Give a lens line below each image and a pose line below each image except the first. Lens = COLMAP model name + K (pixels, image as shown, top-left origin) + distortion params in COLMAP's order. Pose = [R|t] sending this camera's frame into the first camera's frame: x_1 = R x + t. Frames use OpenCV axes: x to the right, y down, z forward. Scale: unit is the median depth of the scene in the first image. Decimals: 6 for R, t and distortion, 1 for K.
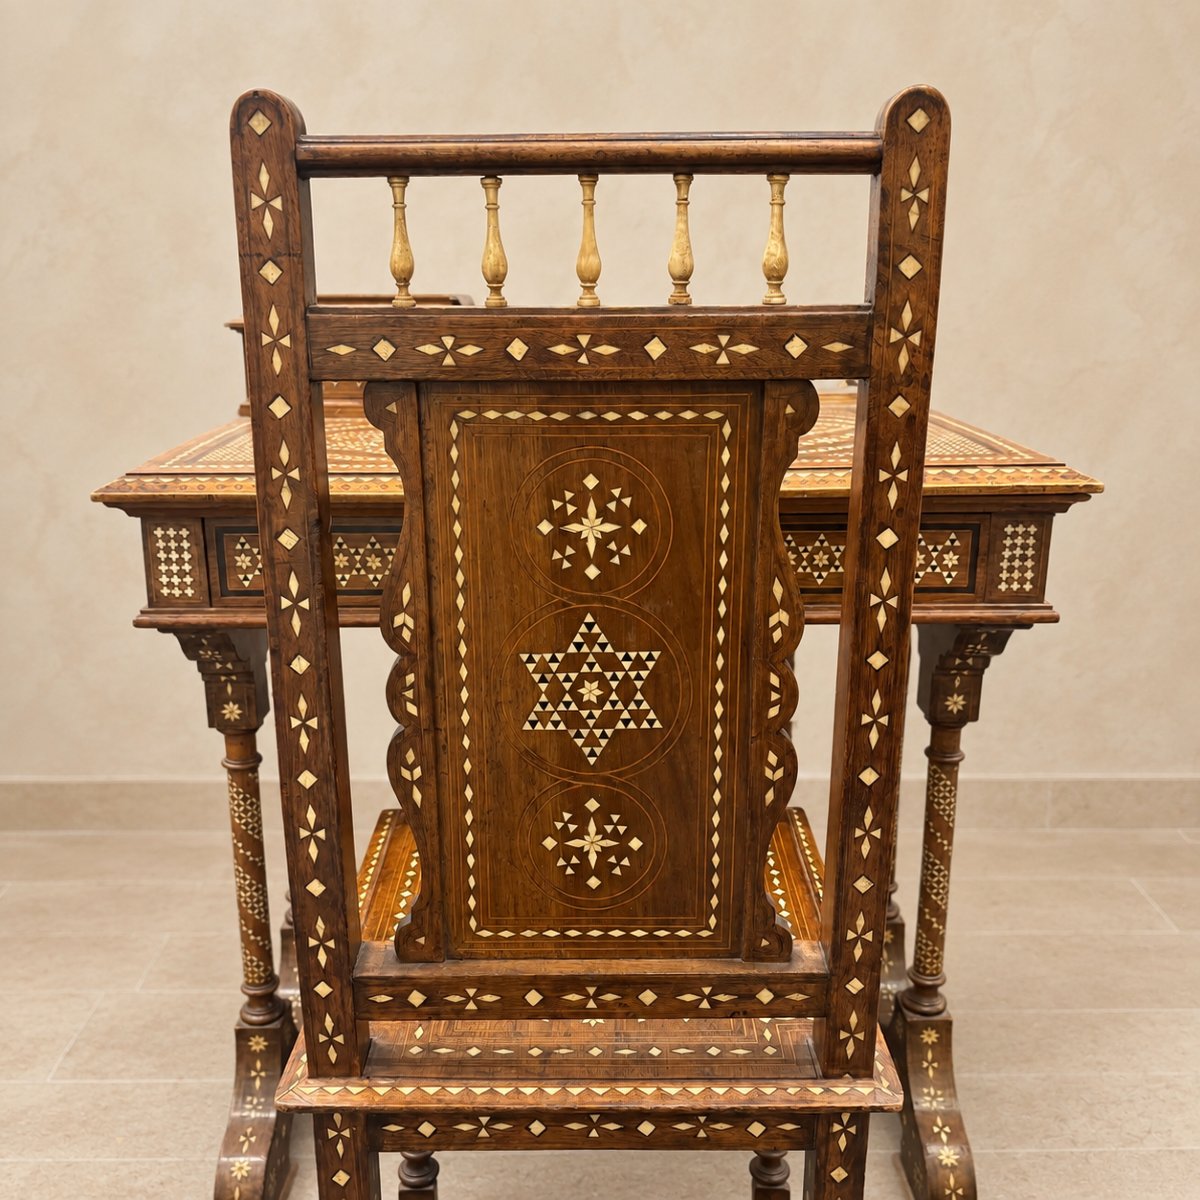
lens RADIAL K [[1198.6, 0, 600.0], [0, 1198.6, 600.0], [0, 0, 1]] dist [0.016433, -0.028600]
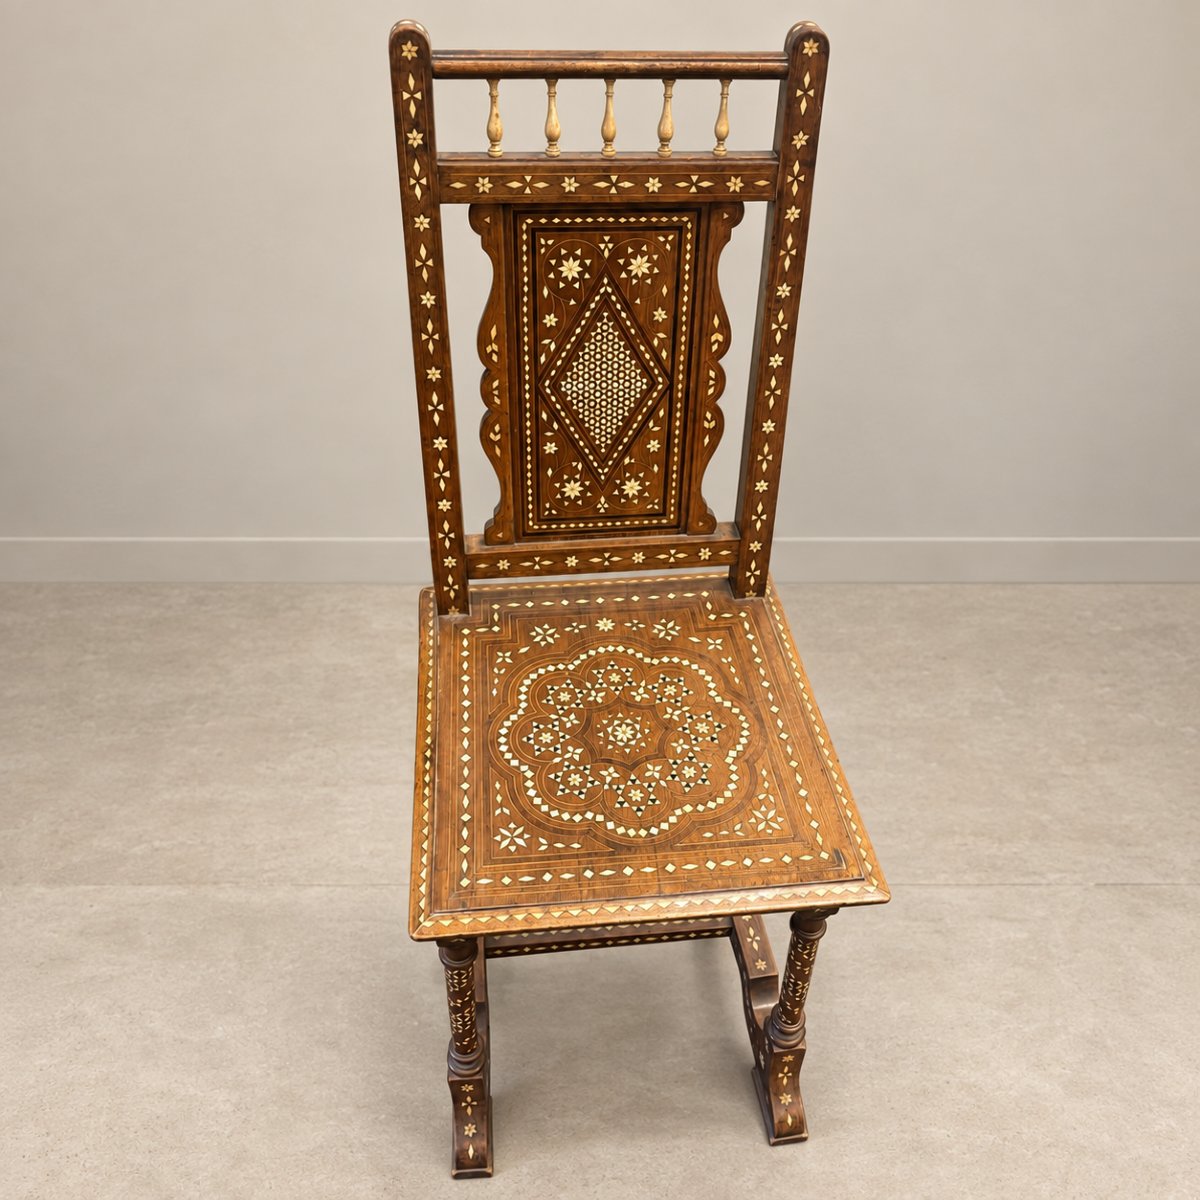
lens RADIAL K [[1198.6, 0, 600.0], [0, 1198.6, 600.0], [0, 0, 1]] dist [0.016433, -0.028600]
pose [[0.994518, -0.054975, 0.088946, -0.198677], [0.020991, 0.938287, 0.345219, -0.242843], [-0.102436, -0.341460, 0.934298, -0.731092]]
